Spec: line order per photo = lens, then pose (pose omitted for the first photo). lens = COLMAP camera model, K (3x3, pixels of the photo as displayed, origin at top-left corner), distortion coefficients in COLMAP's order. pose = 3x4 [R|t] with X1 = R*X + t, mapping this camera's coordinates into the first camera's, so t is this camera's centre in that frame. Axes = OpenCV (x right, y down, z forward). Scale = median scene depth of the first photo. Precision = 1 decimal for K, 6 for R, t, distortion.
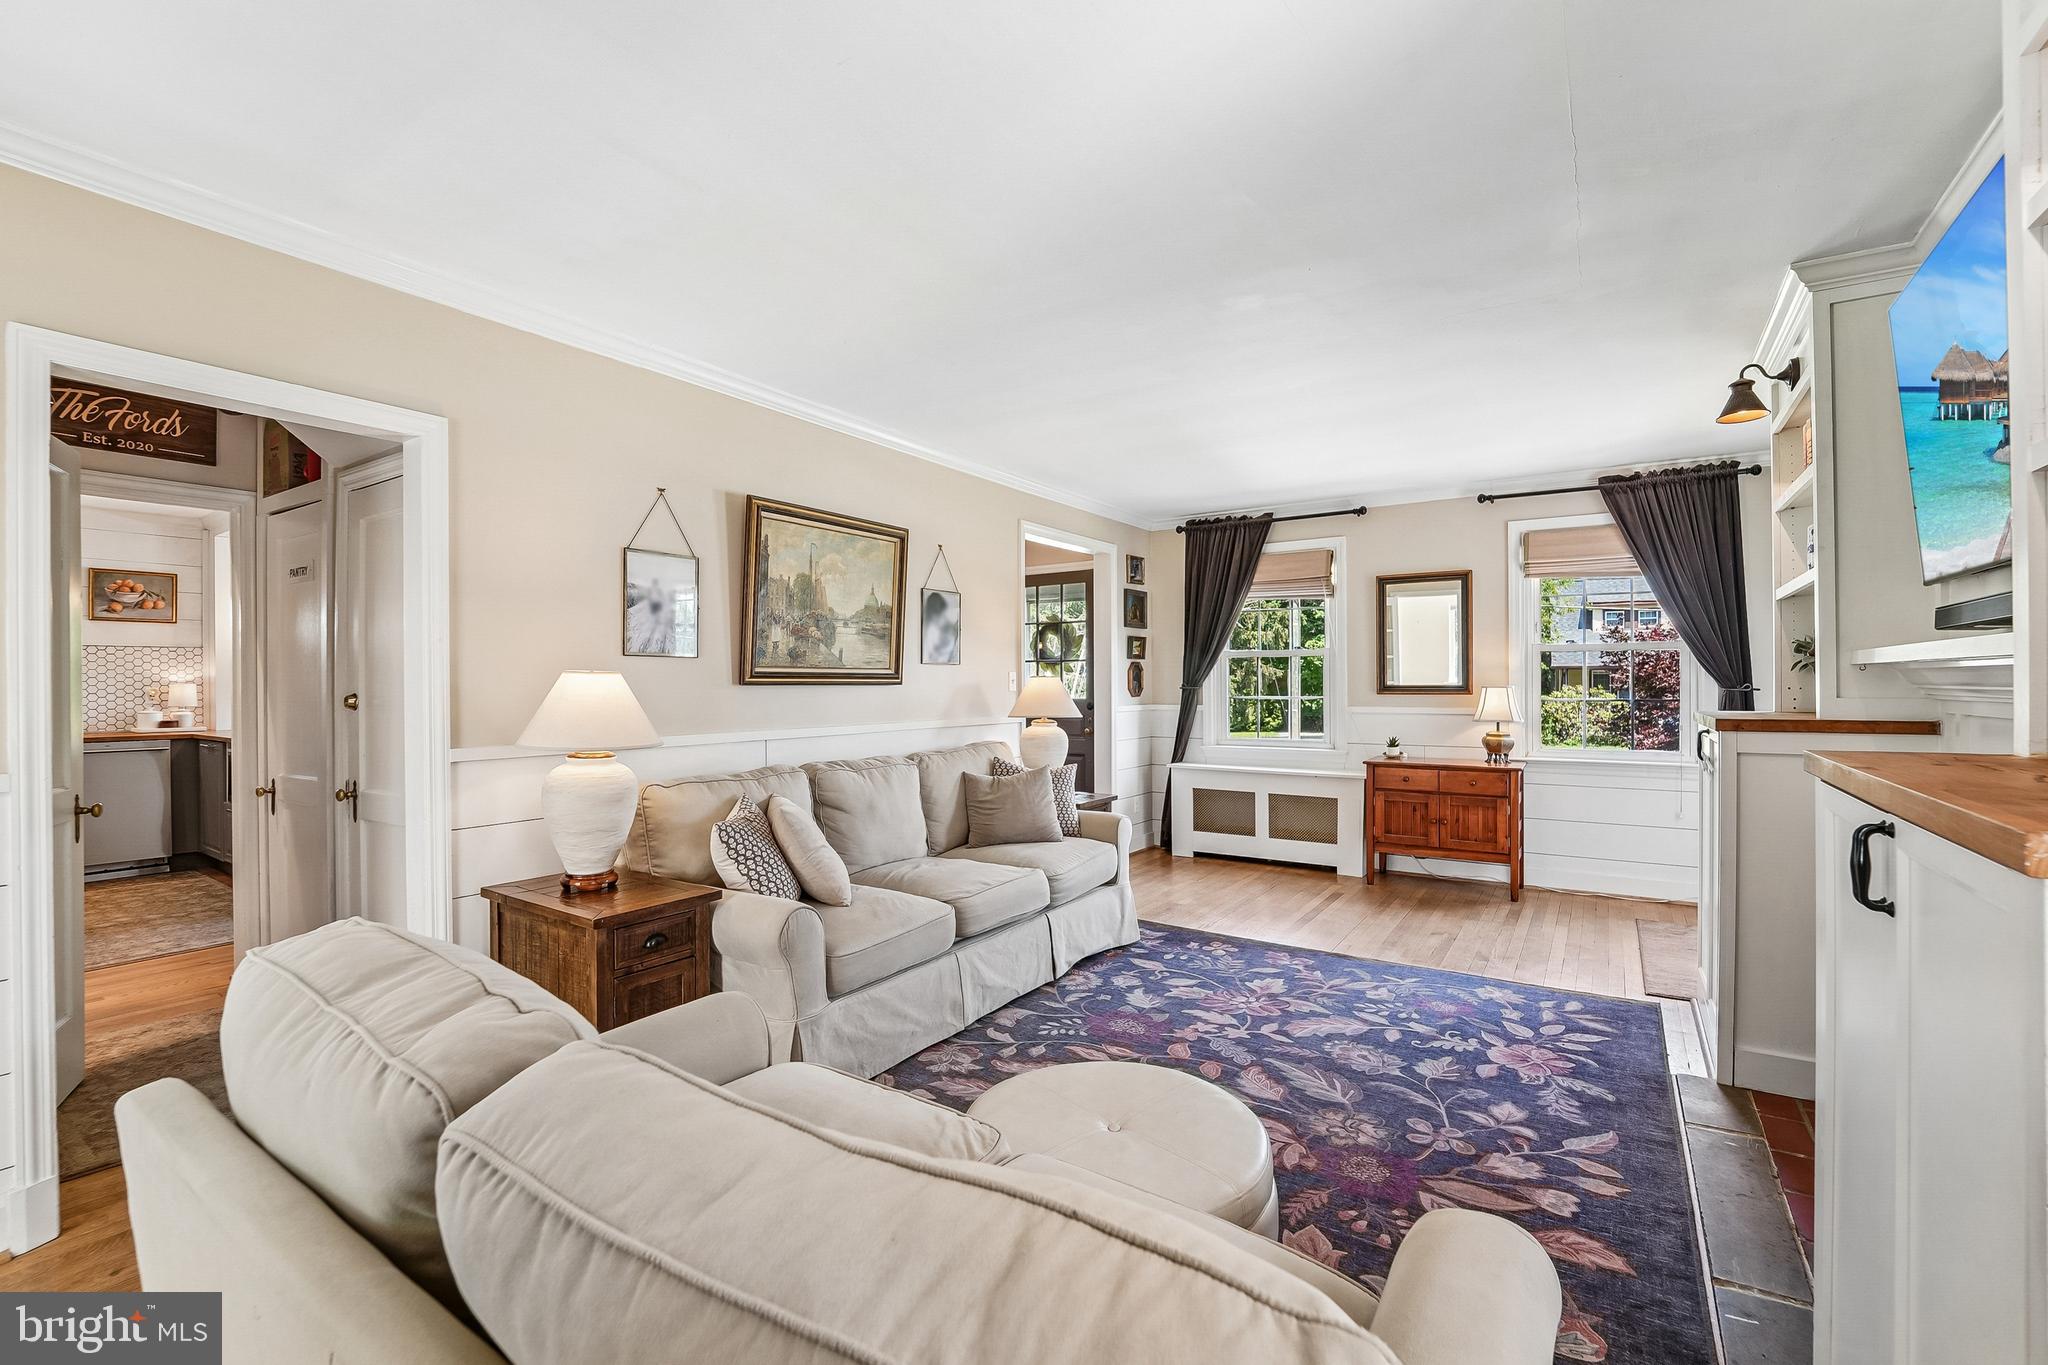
lens RADIAL K [[876.4, 0, 1029.0], [0, 876.4, 680.0], [0, 0, 1]] dist [-0.024816, 0.000400]
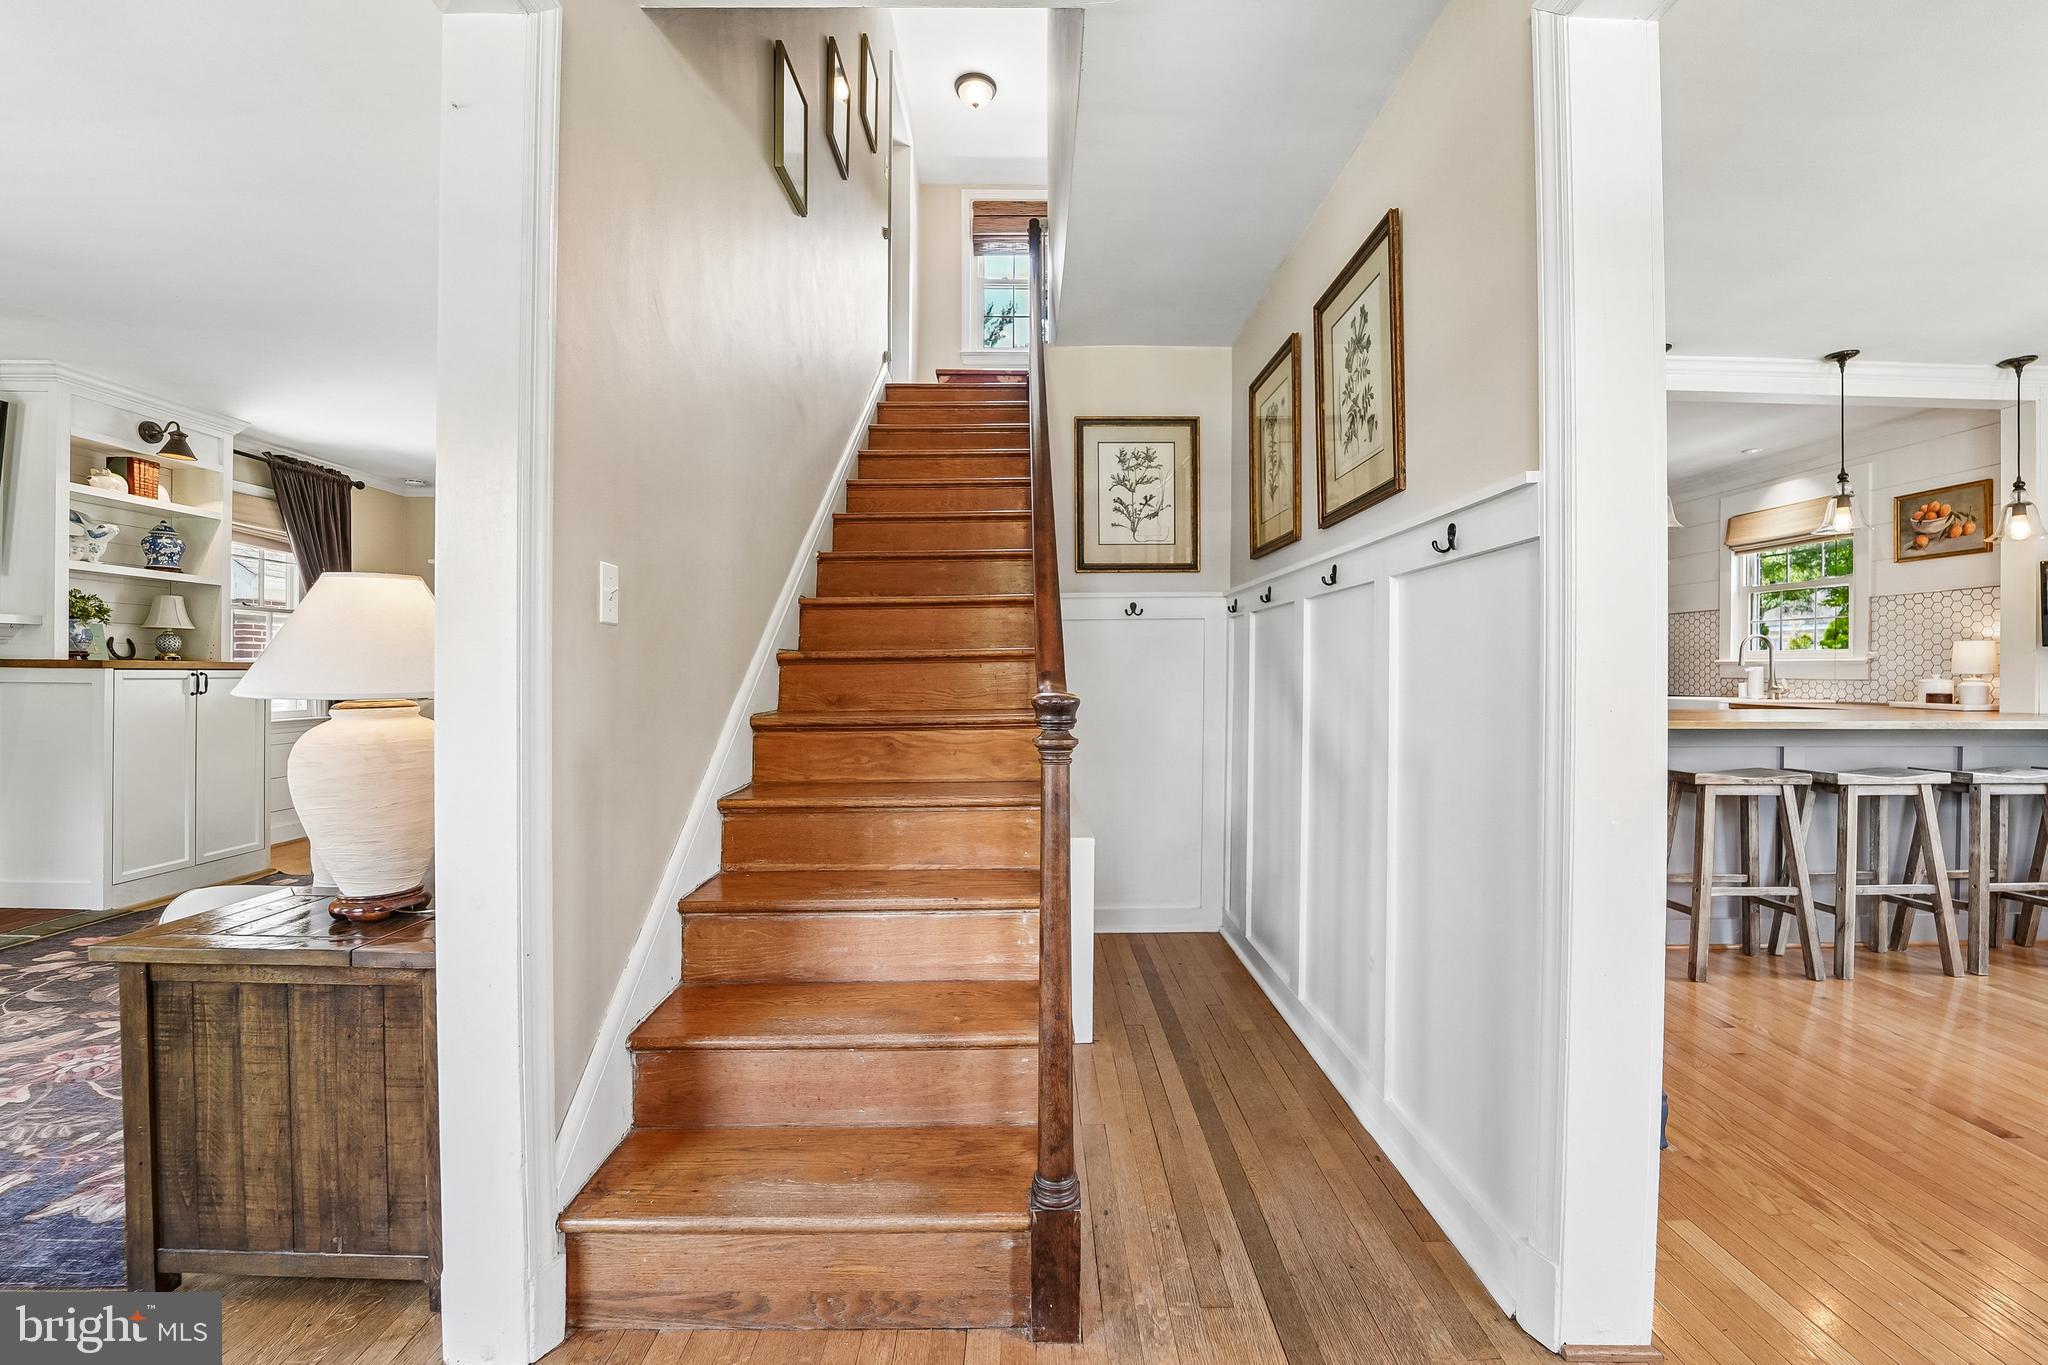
lens RADIAL K [[848.2, 0, 1034.8], [0, 848.2, 674.3], [0, 0, 1]] dist [-0.031242, 0.004377]
pose [[-0.822735, 0.004244, -0.568410, -0.012199], [0.000618, 0.999978, 0.006572, 0.044549], [0.568425, 0.005056, -0.822719, 1.866695]]
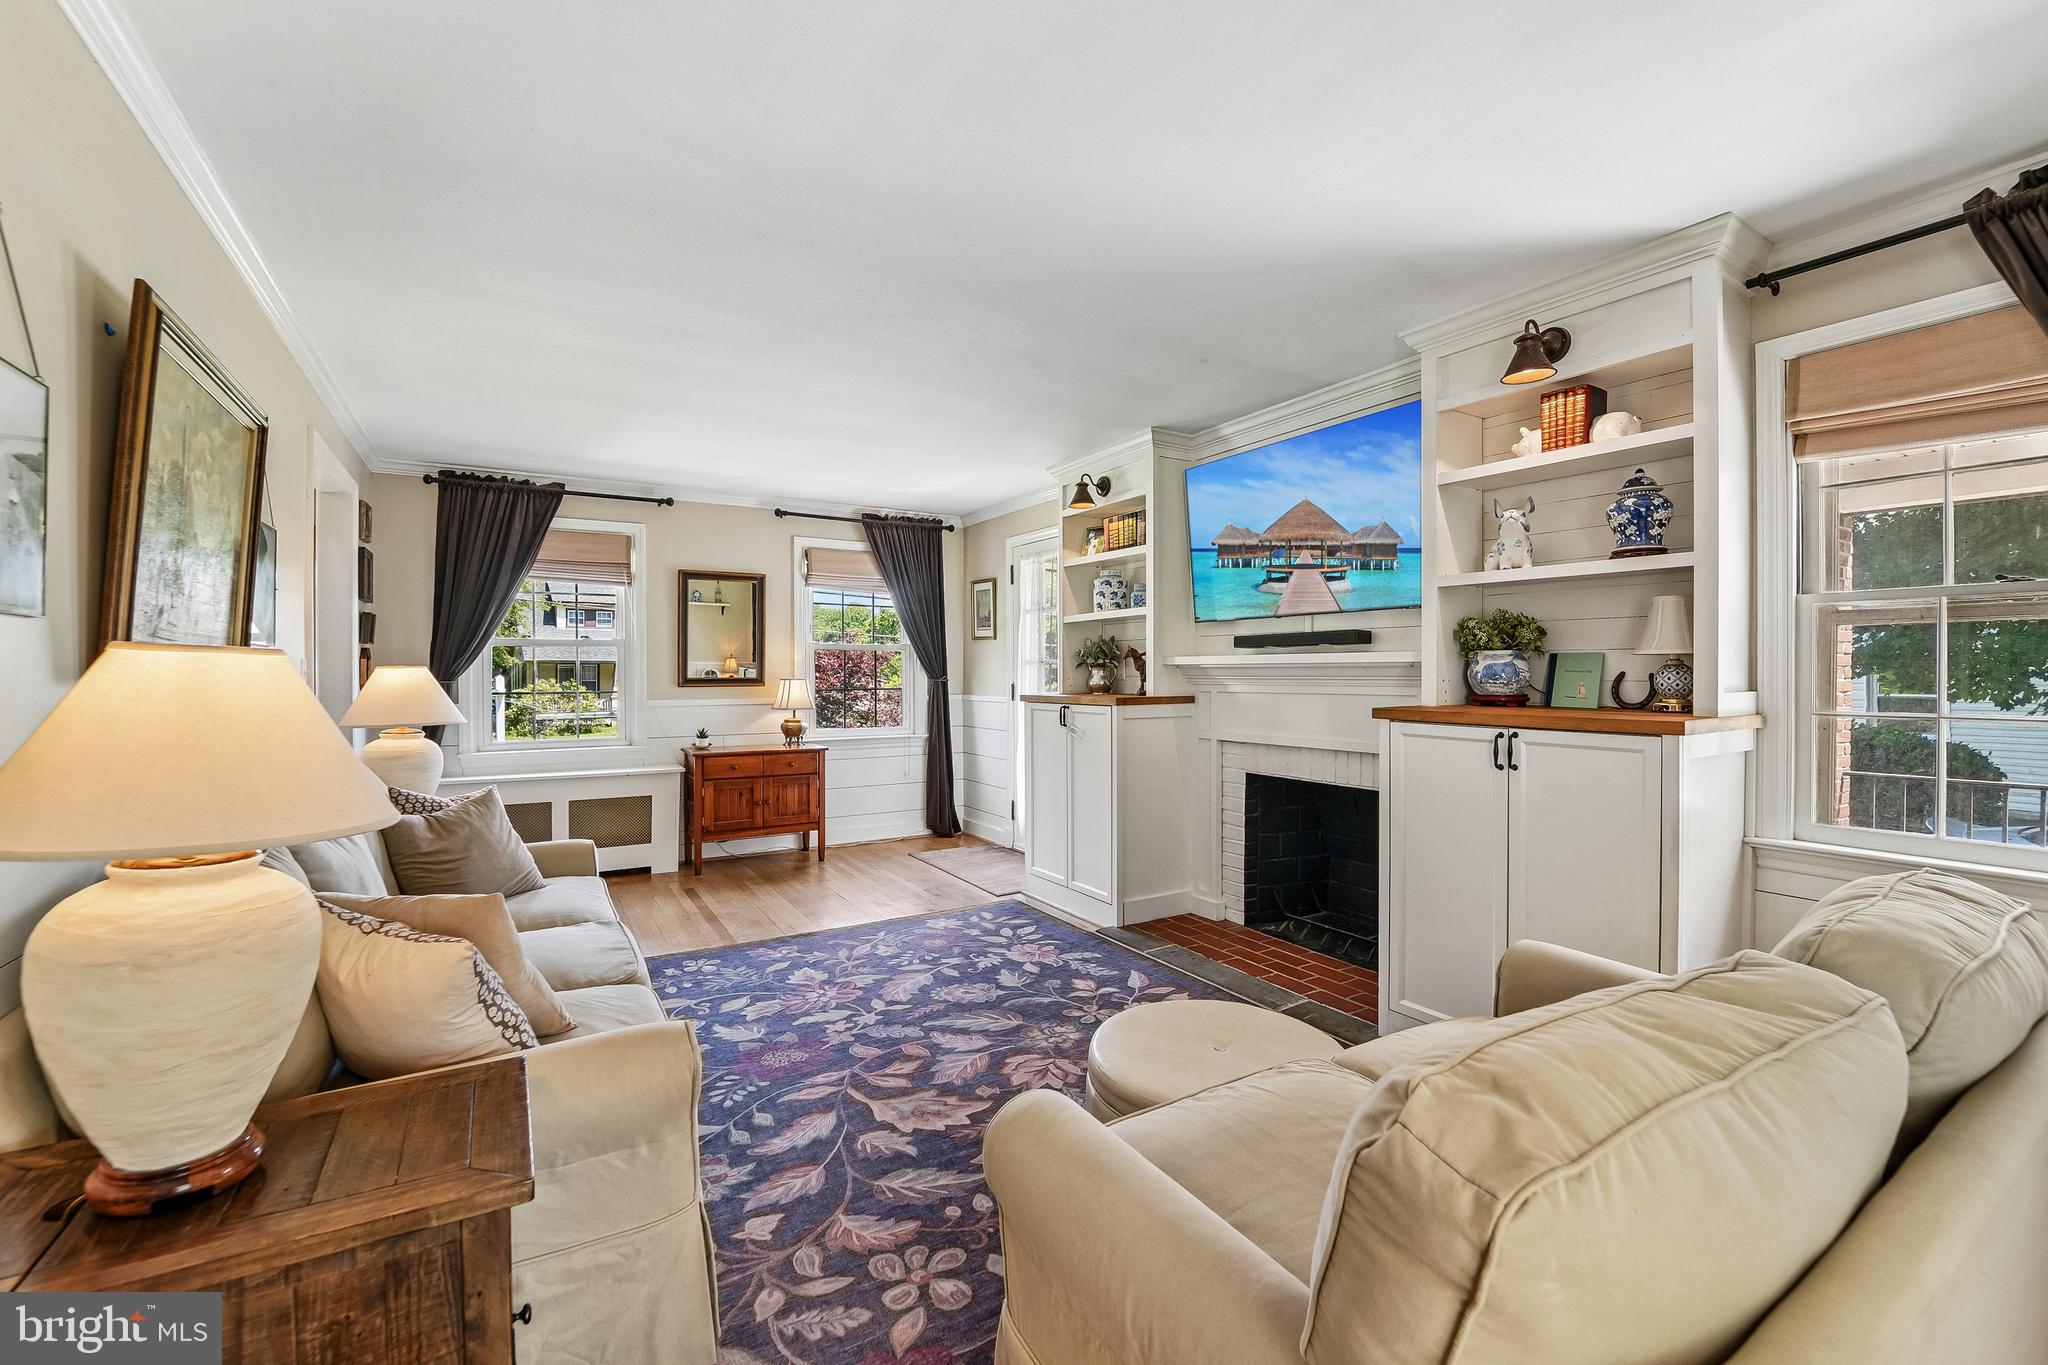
lens RADIAL K [[848.2, 0, 1034.8], [0, 848.2, 674.3], [0, 0, 1]] dist [-0.031242, 0.004377]
pose [[0.413789, 0.000912, 0.910373, -0.495829], [-0.001899, 0.999998, -0.000139, 0.001621], [-0.910371, -0.001671, 0.413790, 0.354929]]
